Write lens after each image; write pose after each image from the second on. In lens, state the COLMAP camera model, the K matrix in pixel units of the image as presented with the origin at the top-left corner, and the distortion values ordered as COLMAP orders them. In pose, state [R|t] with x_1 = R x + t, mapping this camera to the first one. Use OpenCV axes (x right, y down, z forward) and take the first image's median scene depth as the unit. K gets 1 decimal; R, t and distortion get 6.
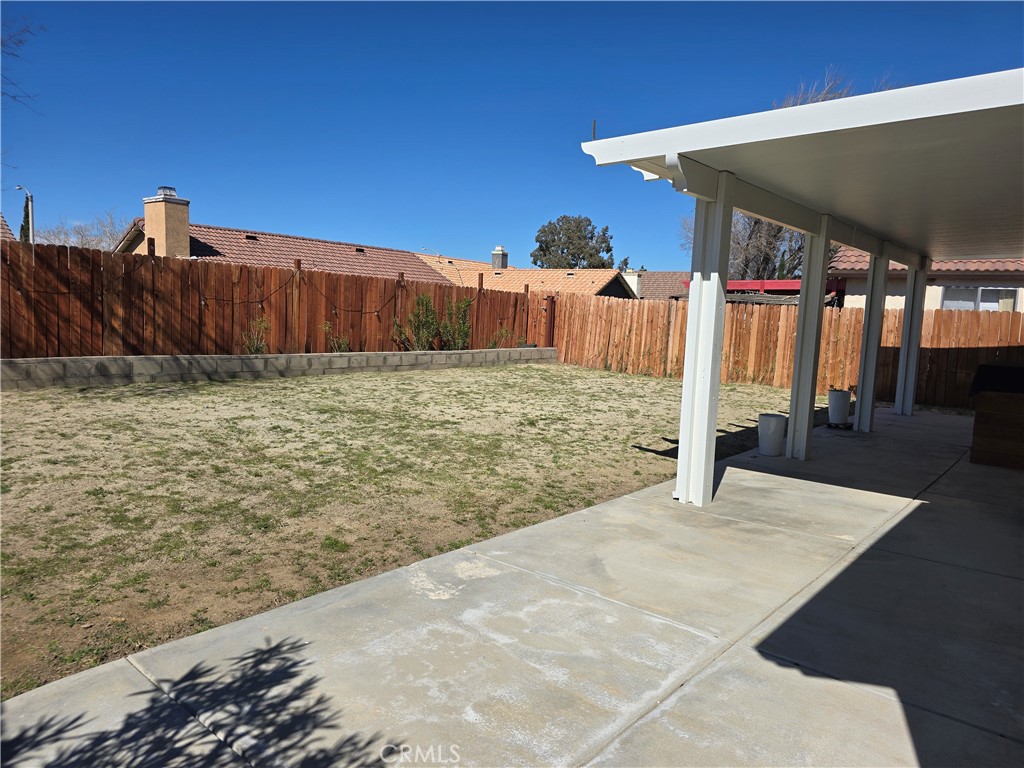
lens RADIAL K [[679.3, 0, 514.3], [0, 679.3, 384.0], [0, 0, 1]] dist [-0.007772, -0.003687]
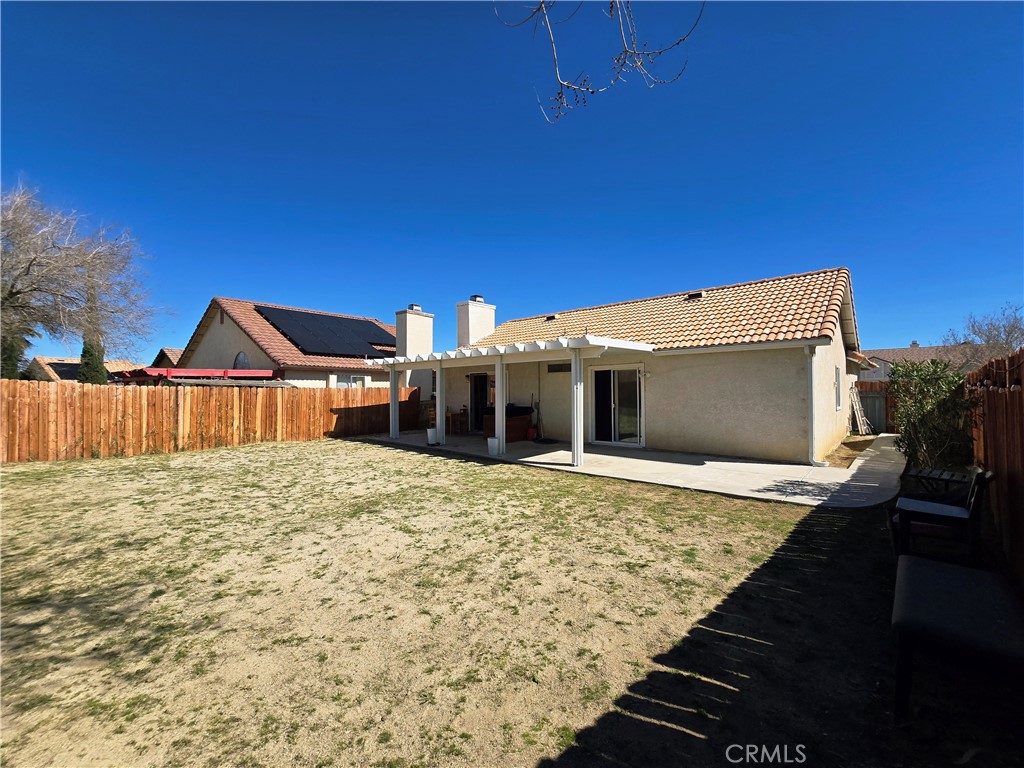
lens RADIAL K [[430.6, 0, 515.0], [0, 430.6, 385.1], [0, 0, 1]] dist [0.000503, 0.000048]
pose [[0.030175, -0.029603, 0.999106, -0.499621], [0.114686, 0.993063, 0.025961, -0.076780], [-0.992943, 0.113800, 0.033361, 0.389846]]
